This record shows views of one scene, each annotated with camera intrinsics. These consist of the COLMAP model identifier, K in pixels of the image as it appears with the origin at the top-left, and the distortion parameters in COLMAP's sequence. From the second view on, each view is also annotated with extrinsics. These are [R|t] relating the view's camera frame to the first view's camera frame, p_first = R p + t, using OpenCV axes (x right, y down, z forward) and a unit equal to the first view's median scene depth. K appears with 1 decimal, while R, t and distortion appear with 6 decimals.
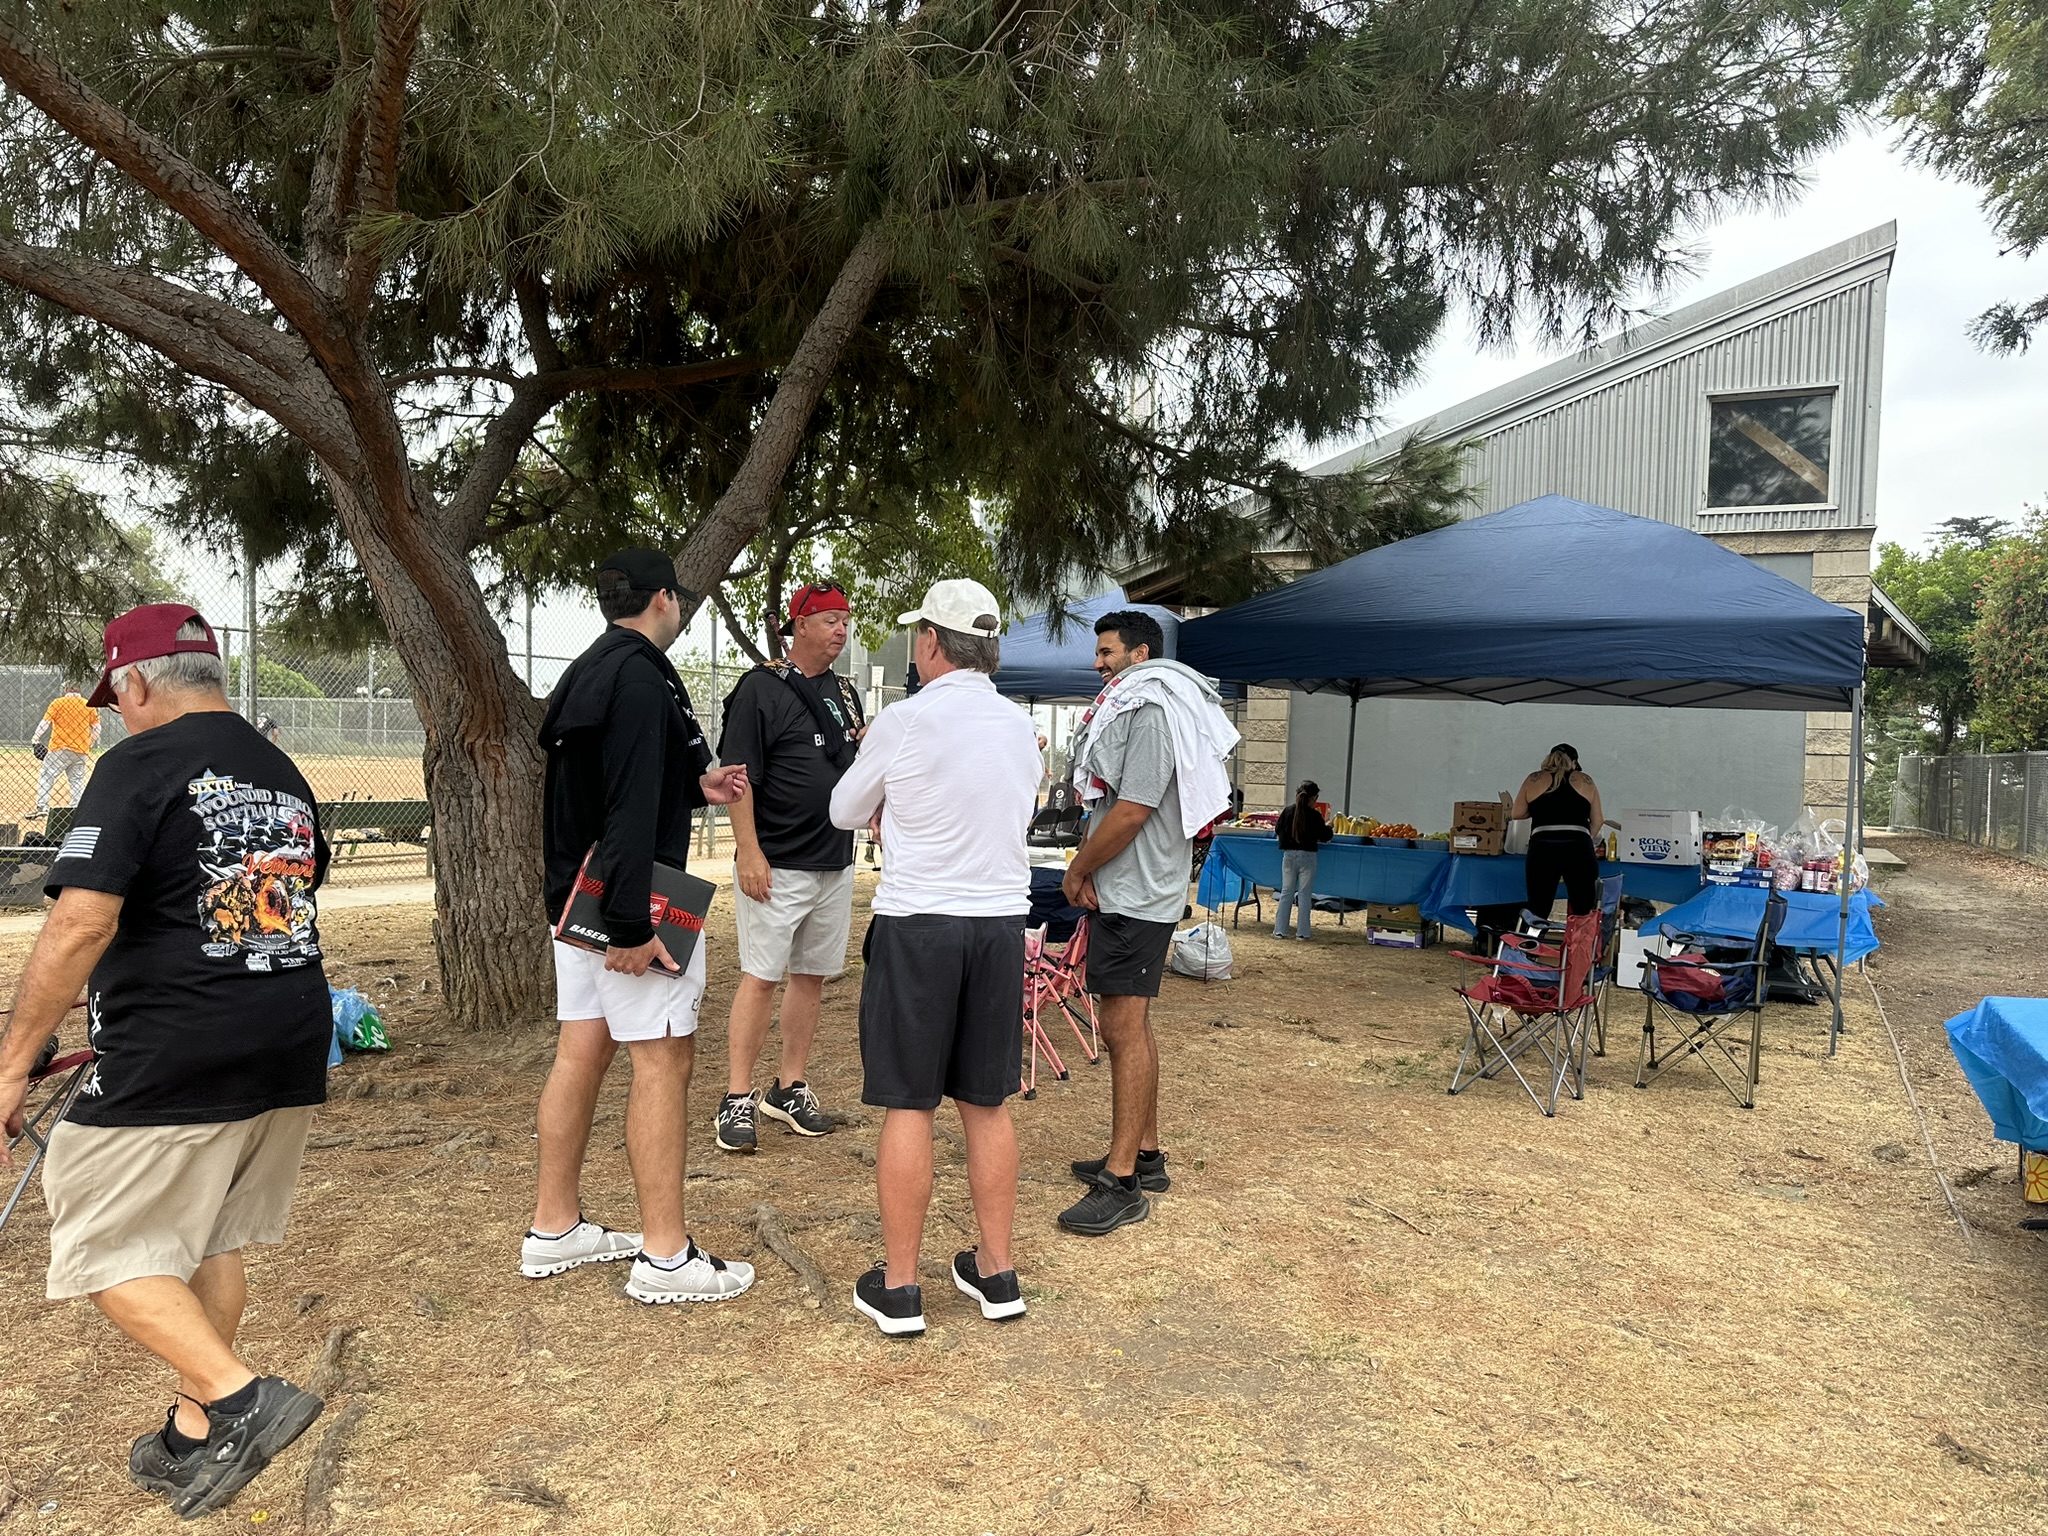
lens RADIAL K [[1465.6, 0, 1024.0], [0, 1465.6, 768.0], [0, 0, 1]] dist [0.035880, -0.059181]
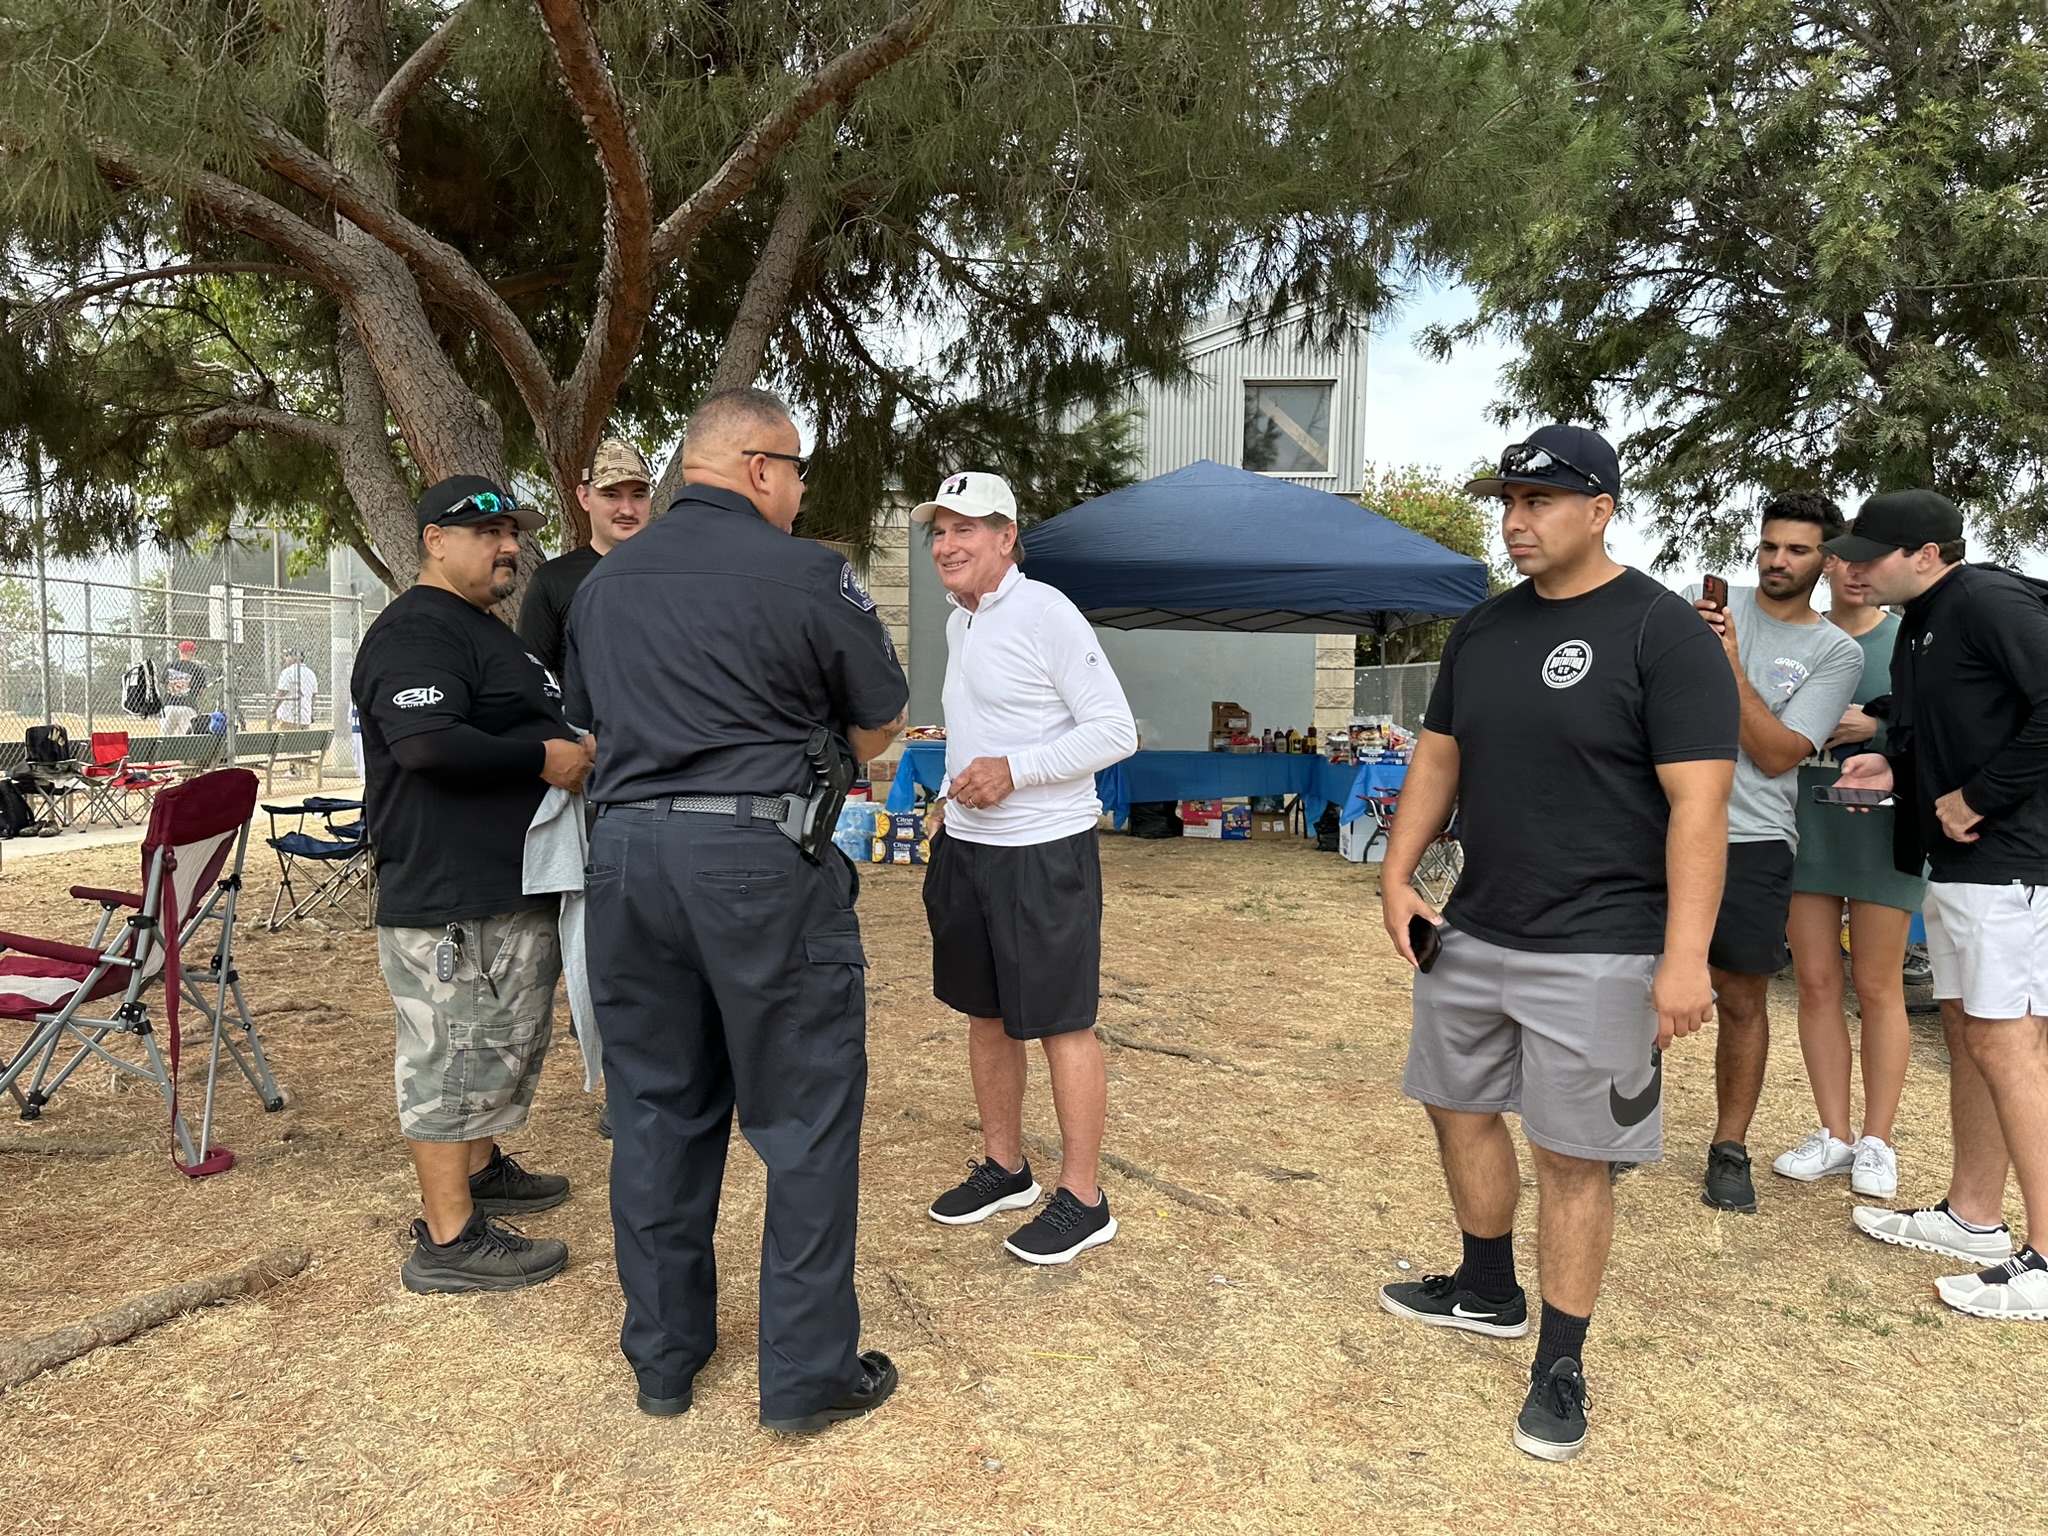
lens RADIAL K [[1465.6, 0, 1024.0], [0, 1465.6, 768.0], [0, 0, 1]] dist [0.035880, -0.059181]
pose [[0.898051, -0.050713, 0.436958, -0.263892], [0.030621, 0.998130, 0.052909, 0.001832], [-0.438824, -0.034134, 0.897924, -0.038930]]
